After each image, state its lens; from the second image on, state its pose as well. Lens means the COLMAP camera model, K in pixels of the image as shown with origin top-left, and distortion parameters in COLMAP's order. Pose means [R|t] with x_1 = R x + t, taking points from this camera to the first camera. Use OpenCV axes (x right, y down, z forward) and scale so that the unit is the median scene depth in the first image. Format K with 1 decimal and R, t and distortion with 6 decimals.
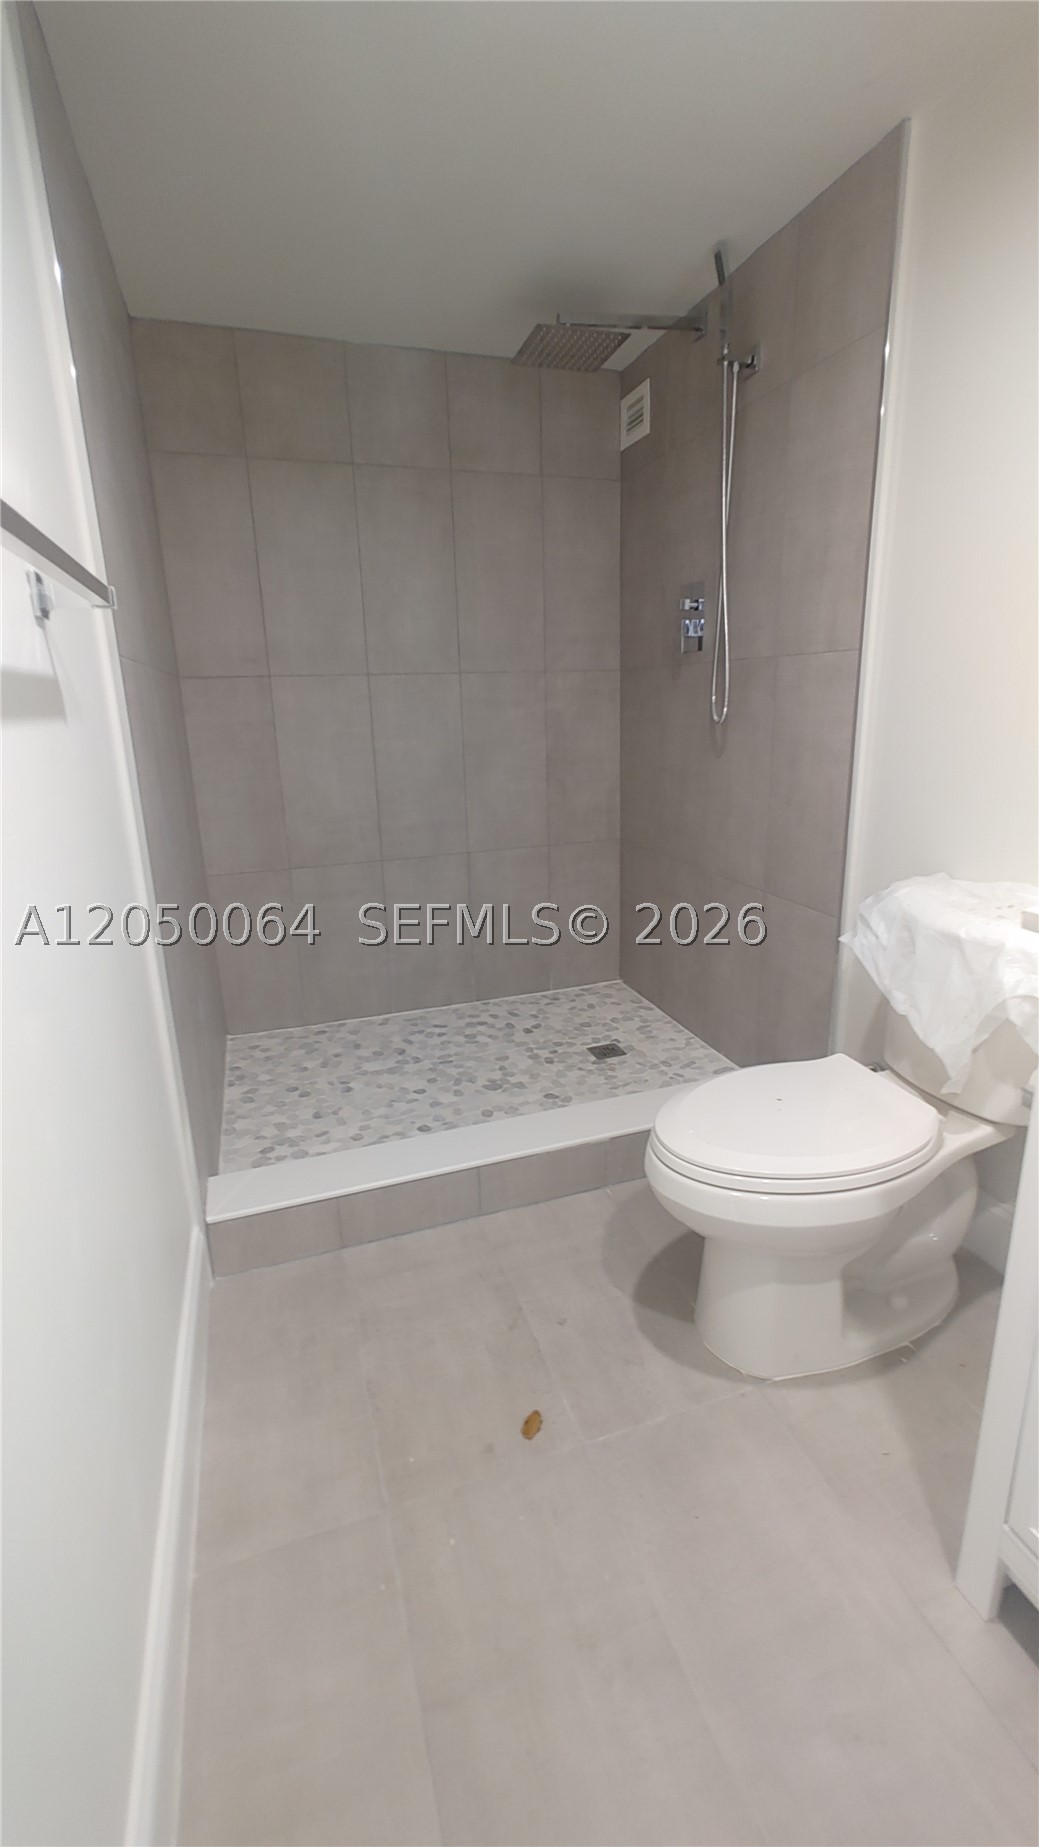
lens RADIAL K [[805.4, 0, 531.6], [0, 805.4, 908.9], [0, 0, 1]] dist [-0.004676, 0.005312]
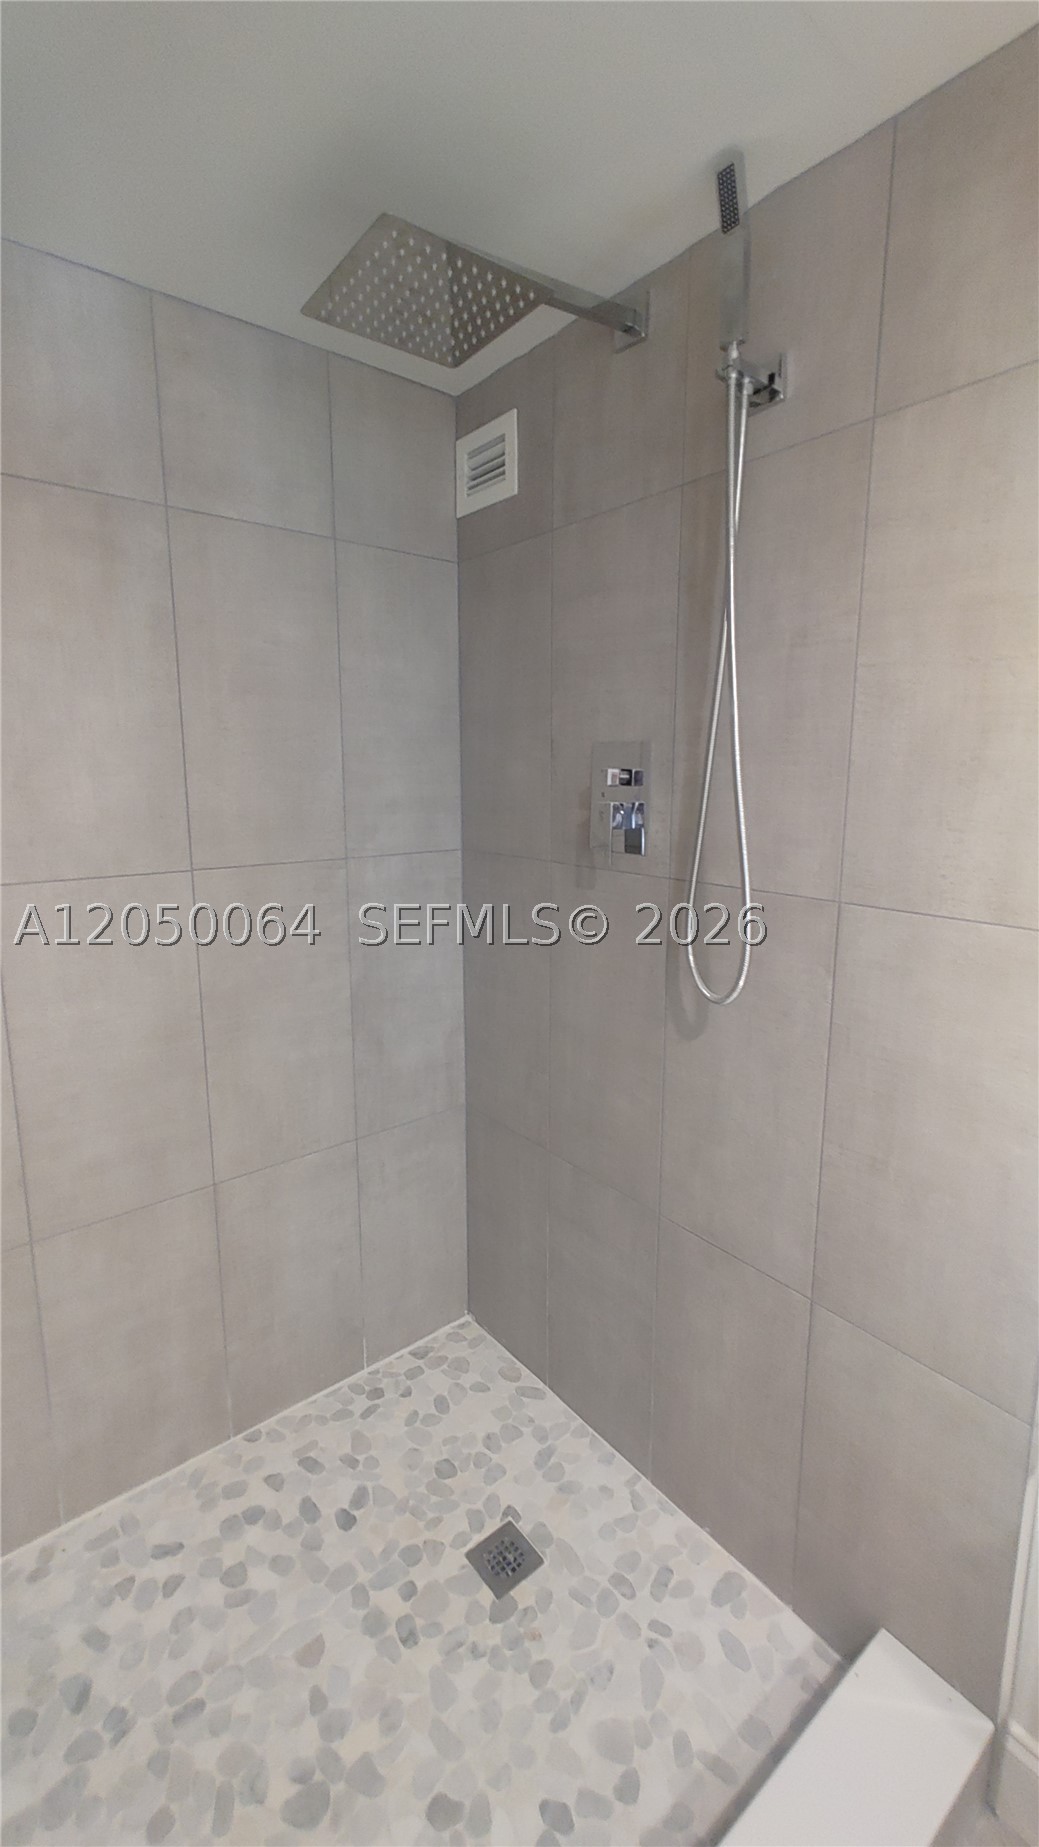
lens RADIAL K [[805.4, 0, 531.6], [0, 805.4, 908.9], [0, 0, 1]] dist [-0.004676, 0.005312]
pose [[0.939202, -0.031882, 0.341882, -0.060832], [0.063116, 0.994744, -0.080625, -0.211058], [-0.337515, 0.097301, 0.936278, 0.422873]]
